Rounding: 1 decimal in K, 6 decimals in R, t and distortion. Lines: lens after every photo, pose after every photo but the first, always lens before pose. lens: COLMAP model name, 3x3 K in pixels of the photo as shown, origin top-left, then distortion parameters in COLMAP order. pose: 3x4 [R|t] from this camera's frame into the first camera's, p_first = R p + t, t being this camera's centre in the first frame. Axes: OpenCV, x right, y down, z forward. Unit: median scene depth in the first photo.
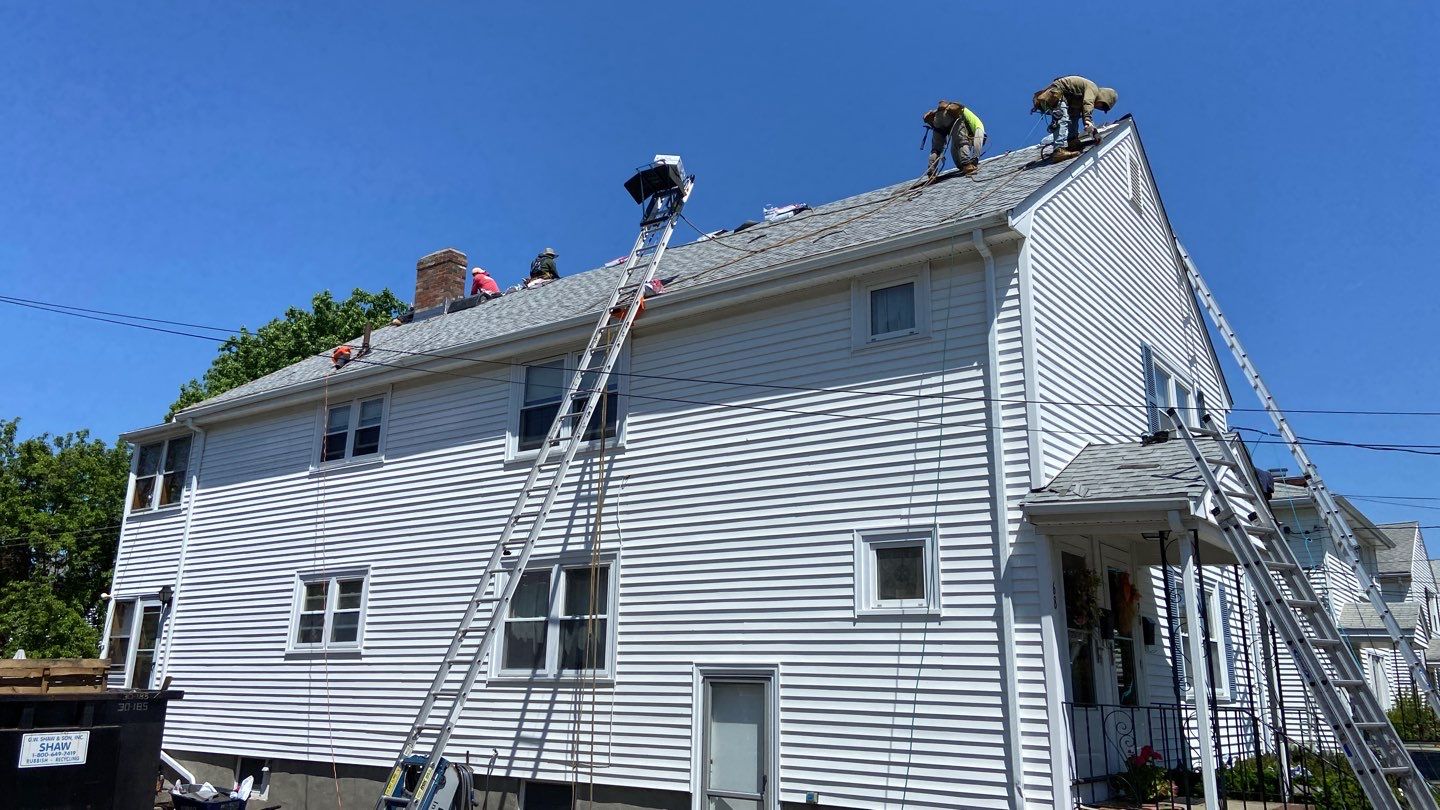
lens RADIAL K [[1087.6, 0, 719.2], [0, 1087.6, 374.5], [0, 0, 1]] dist [0.123510, -0.147890]
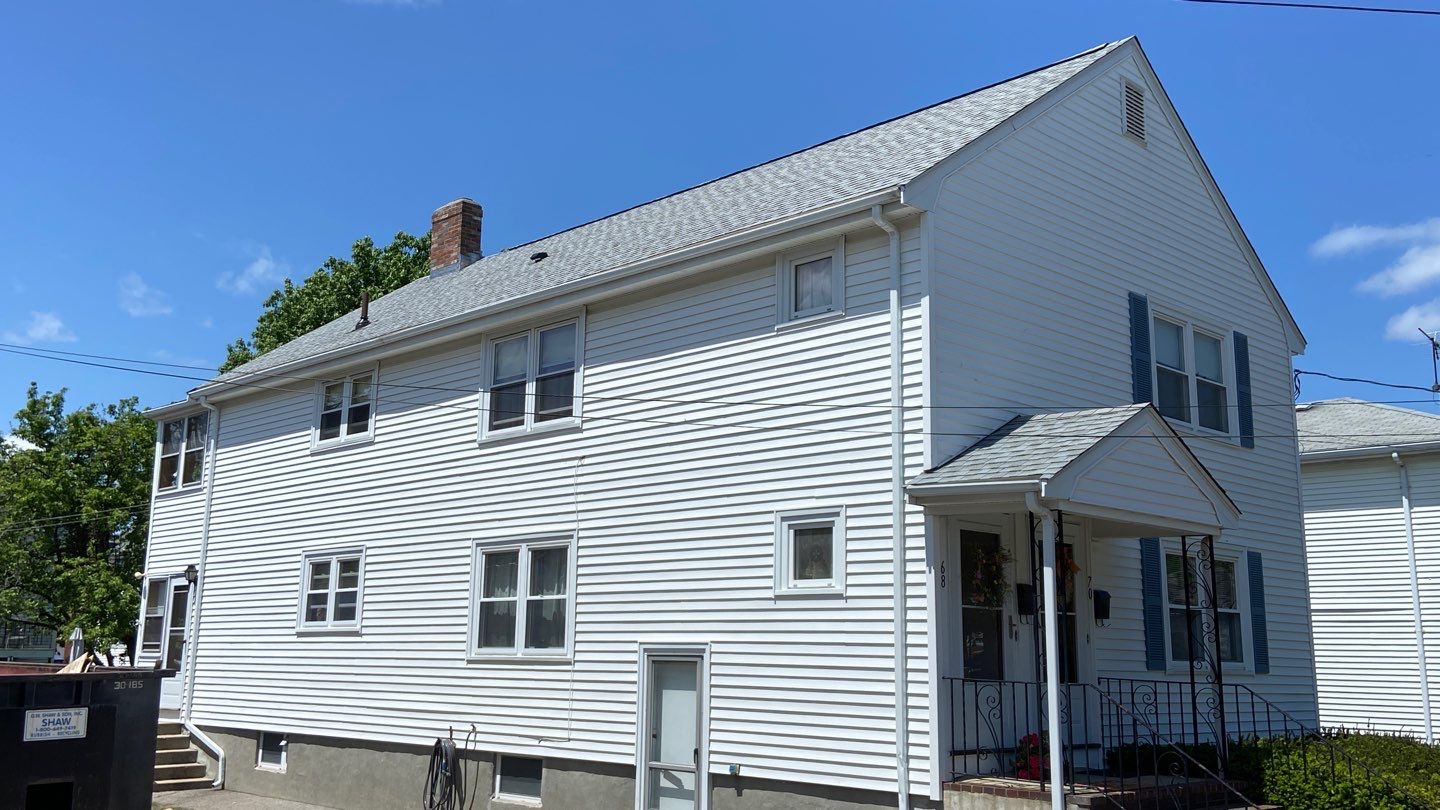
lens RADIAL K [[1340.6, 0, 705.6], [0, 1340.6, 399.1], [0, 0, 1]] dist [0.120810, -0.132548]
pose [[0.988211, -0.032809, -0.149541, 0.188857], [0.045361, 0.995656, 0.081310, -0.047232], [0.146224, -0.087135, 0.985407, -0.158778]]
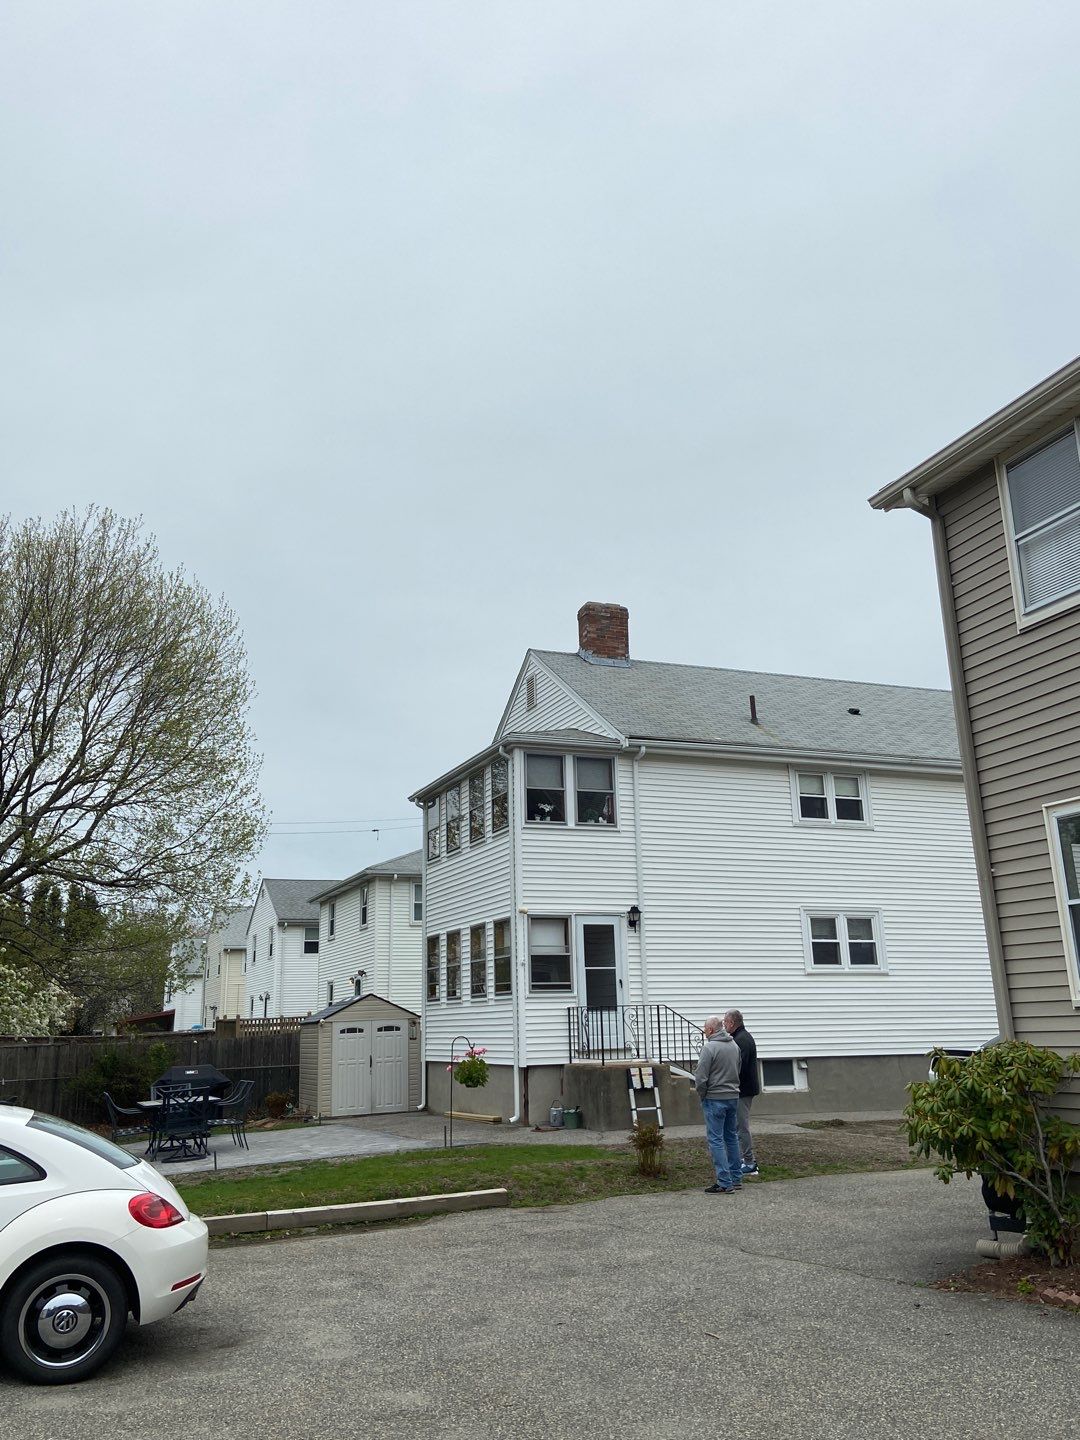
lens RADIAL K [[1205.1, 0, 533.5], [0, 1205.1, 704.5], [0, 0, 1]] dist [0.116135, -0.110935]
pose [[0.518057, 0.188910, 0.834224, -1.954302], [-0.202939, 0.974604, -0.094673, 0.170605], [-0.830923, -0.120251, 0.543238, 0.625786]]
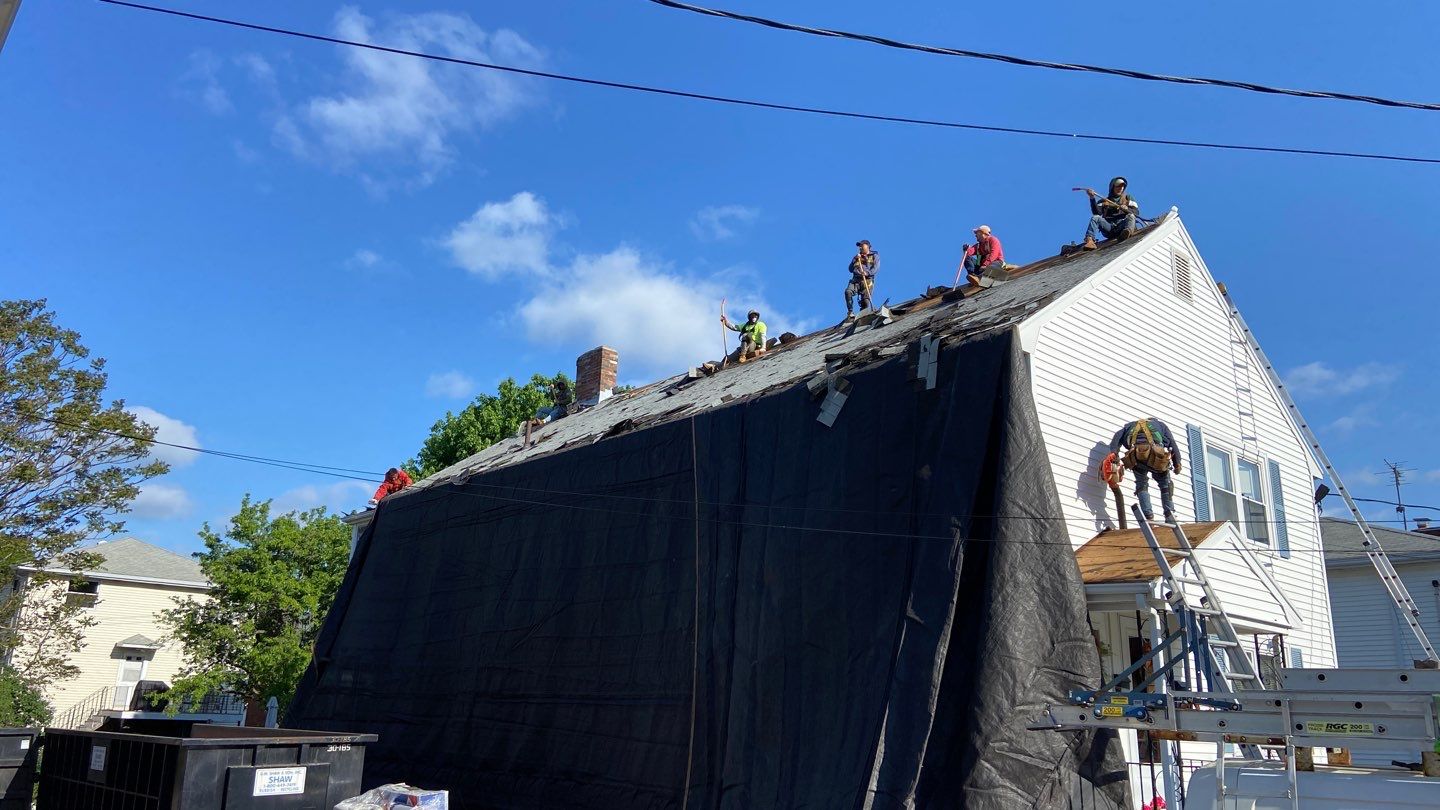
lens RADIAL K [[1090.0, 0, 720.4], [0, 1090.0, 398.8], [0, 0, 1]] dist [0.010357, 0.003614]
pose [[0.983713, -0.041426, -0.174909, 0.113303], [0.037804, 0.998997, -0.023992, -0.045008], [0.175728, 0.016989, 0.984292, -0.131695]]
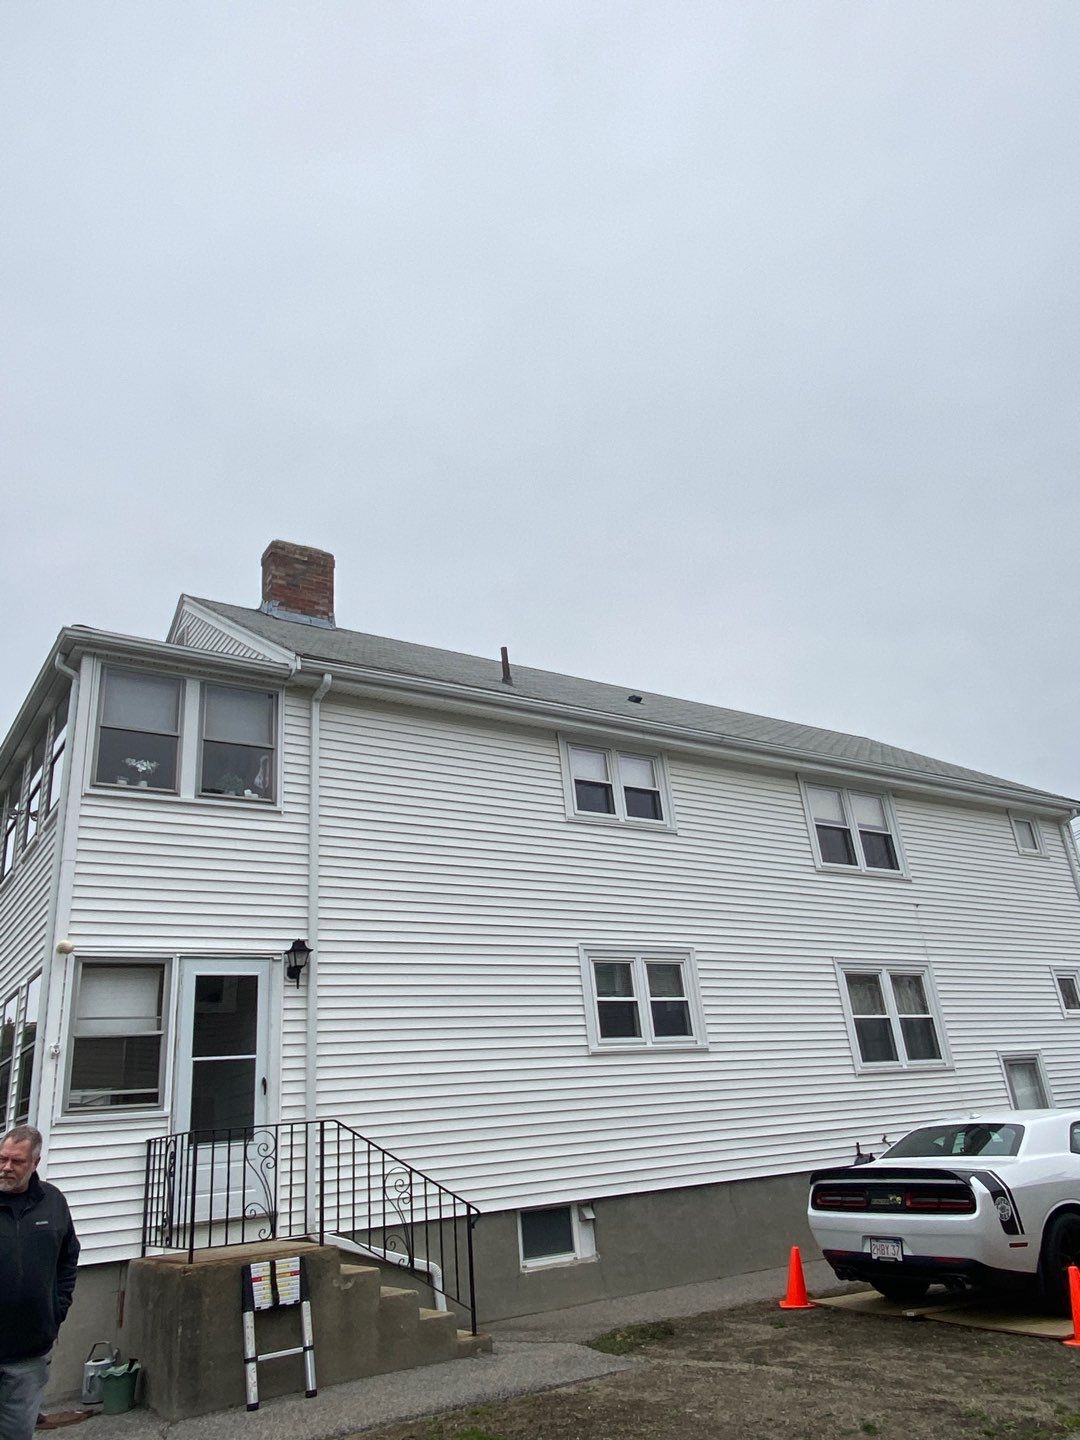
lens RADIAL K [[1025.8, 0, 538.7], [0, 1025.8, 704.3], [0, 0, 1]] dist [0.085805, -0.111144]
pose [[0.329181, 0.325226, 0.886492, -1.250396], [-0.169483, 0.943919, -0.283360, 0.263940], [-0.928932, -0.056968, 0.365841, 0.889569]]
